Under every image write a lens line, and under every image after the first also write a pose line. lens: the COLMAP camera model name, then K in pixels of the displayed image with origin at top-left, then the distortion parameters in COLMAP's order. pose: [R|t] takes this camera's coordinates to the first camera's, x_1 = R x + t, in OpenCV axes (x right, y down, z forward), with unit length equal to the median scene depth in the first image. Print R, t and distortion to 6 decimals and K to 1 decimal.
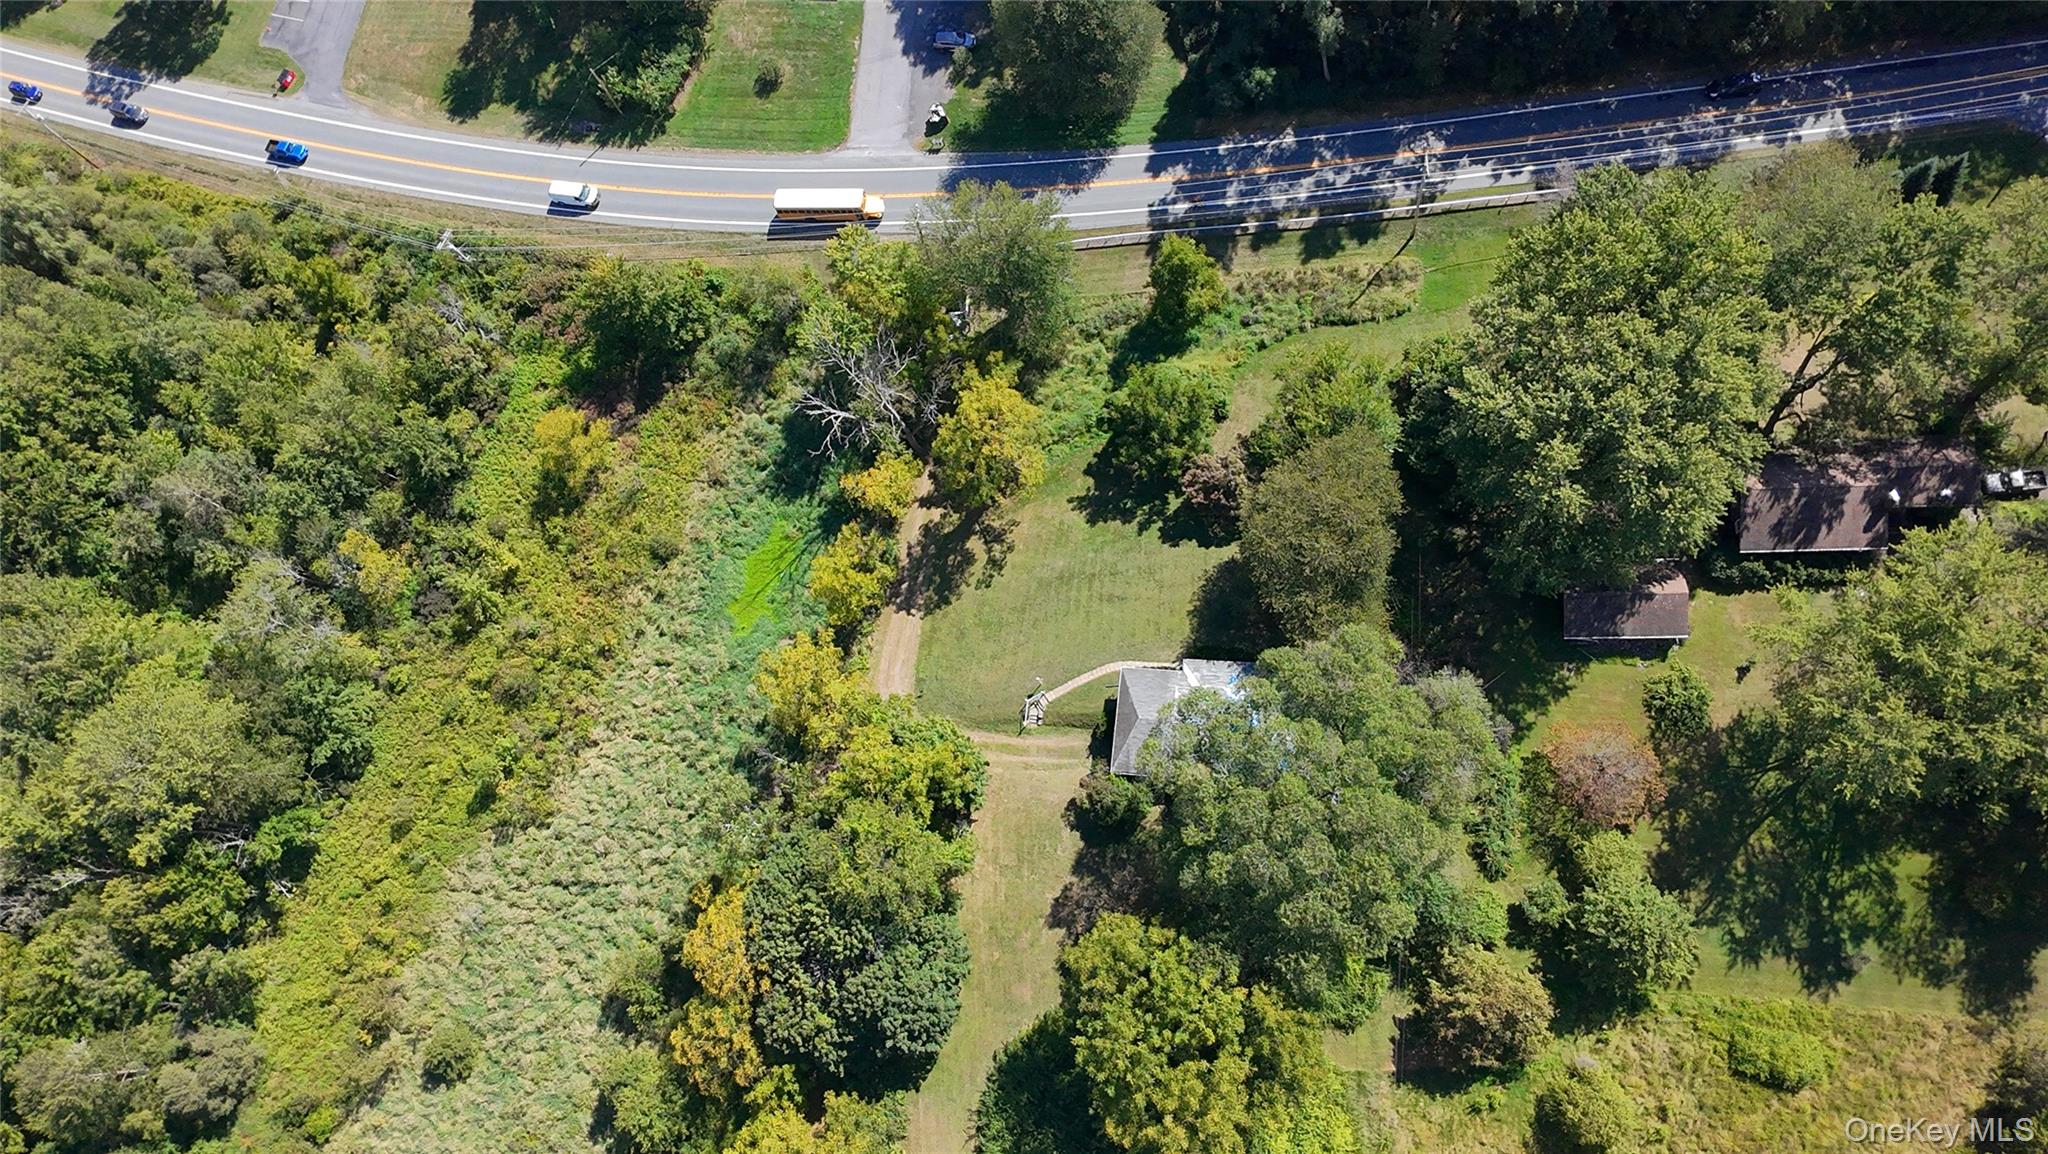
lens RADIAL K [[1316.2, 0, 1024.0], [0, 1316.2, 577.0], [0, 0, 1]] dist [0.001848, -0.002125]
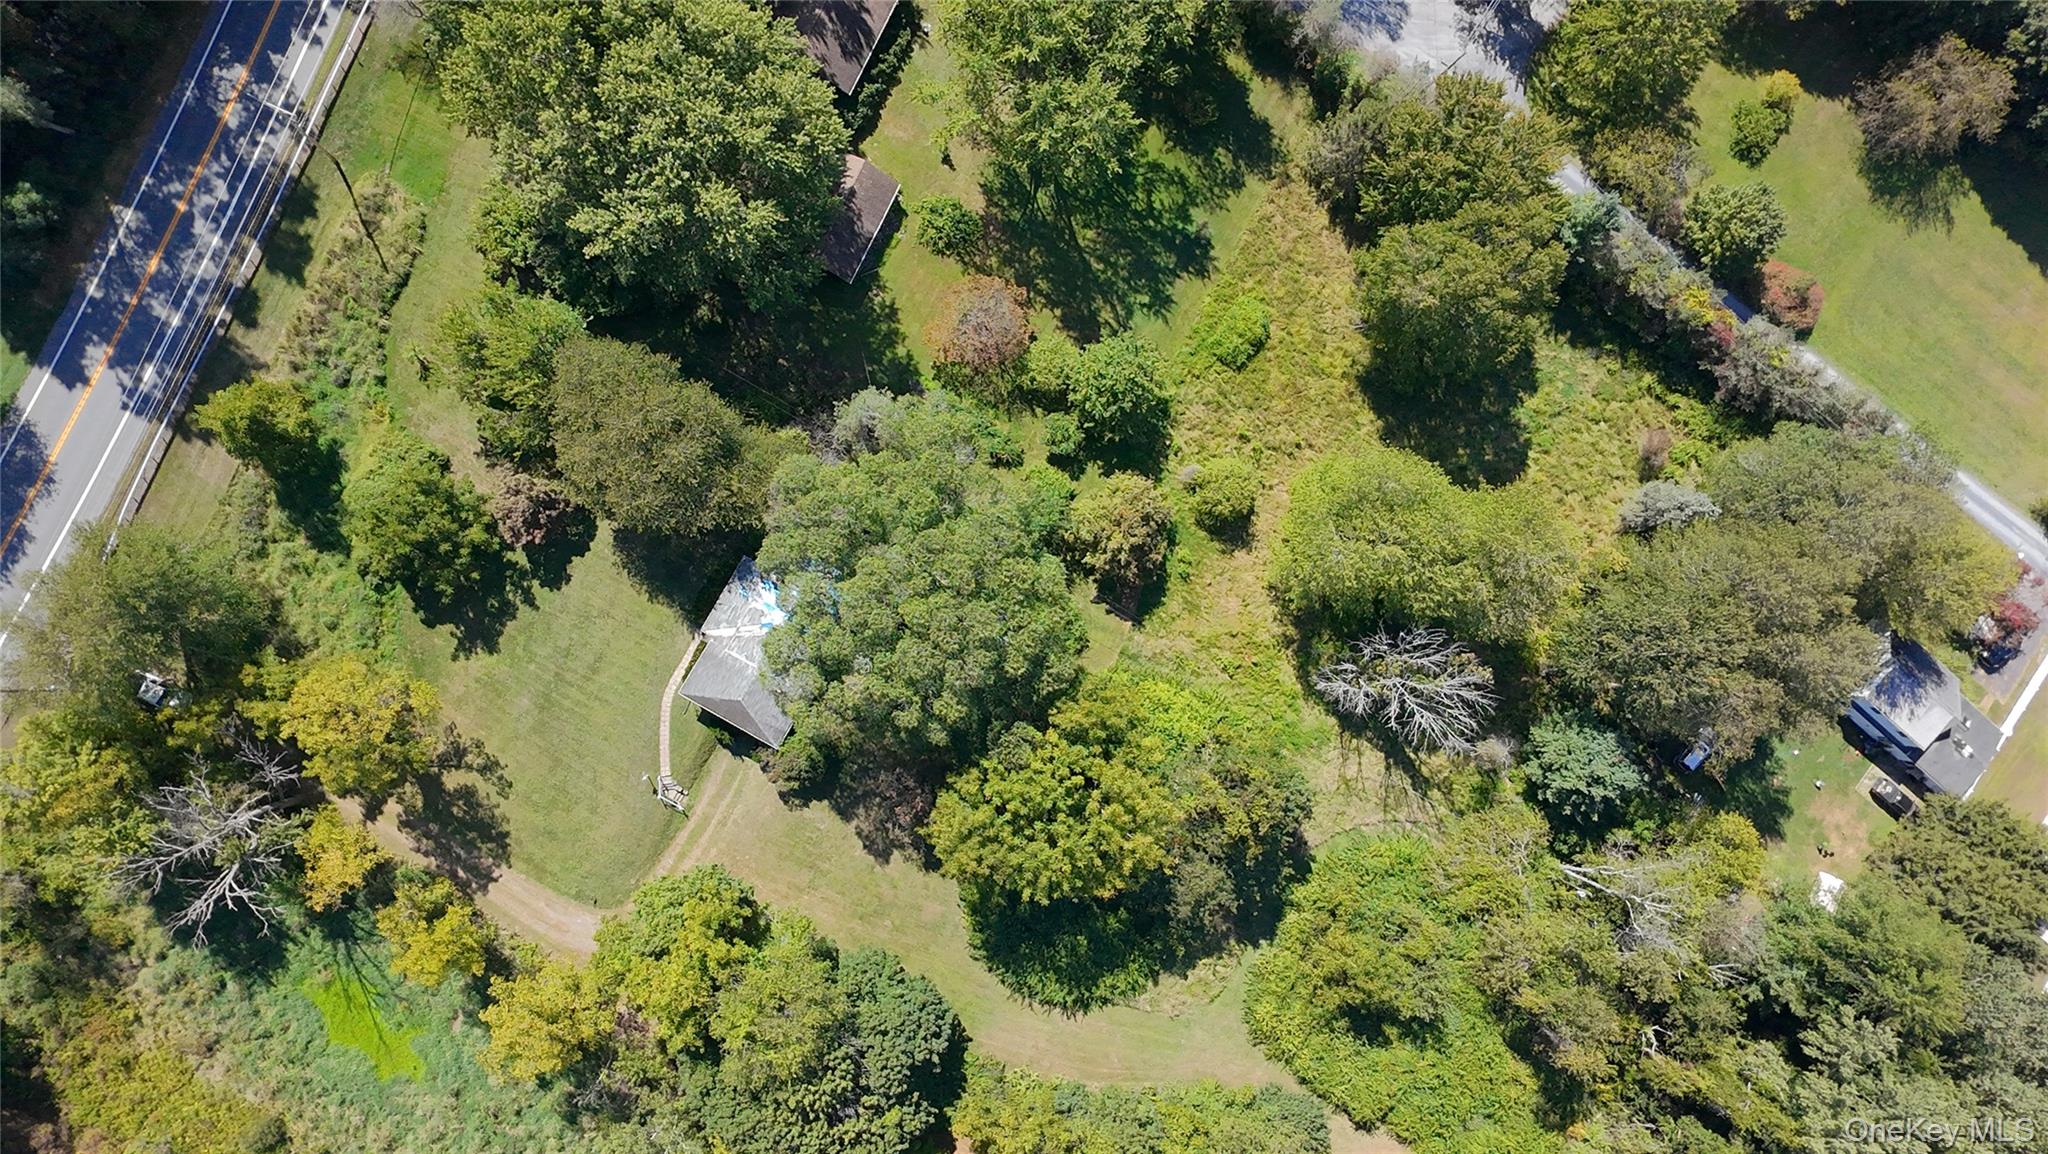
lens RADIAL K [[1324.4, 0, 1024.0], [0, 1324.4, 577.0], [0, 0, 1]] dist [-0.006195, 0.002632]
pose [[0.361790, -0.899157, 0.246223, 0.005086], [0.789737, 0.435947, 0.431586, -0.174471], [-0.495403, 0.038308, 0.867818, 0.054798]]
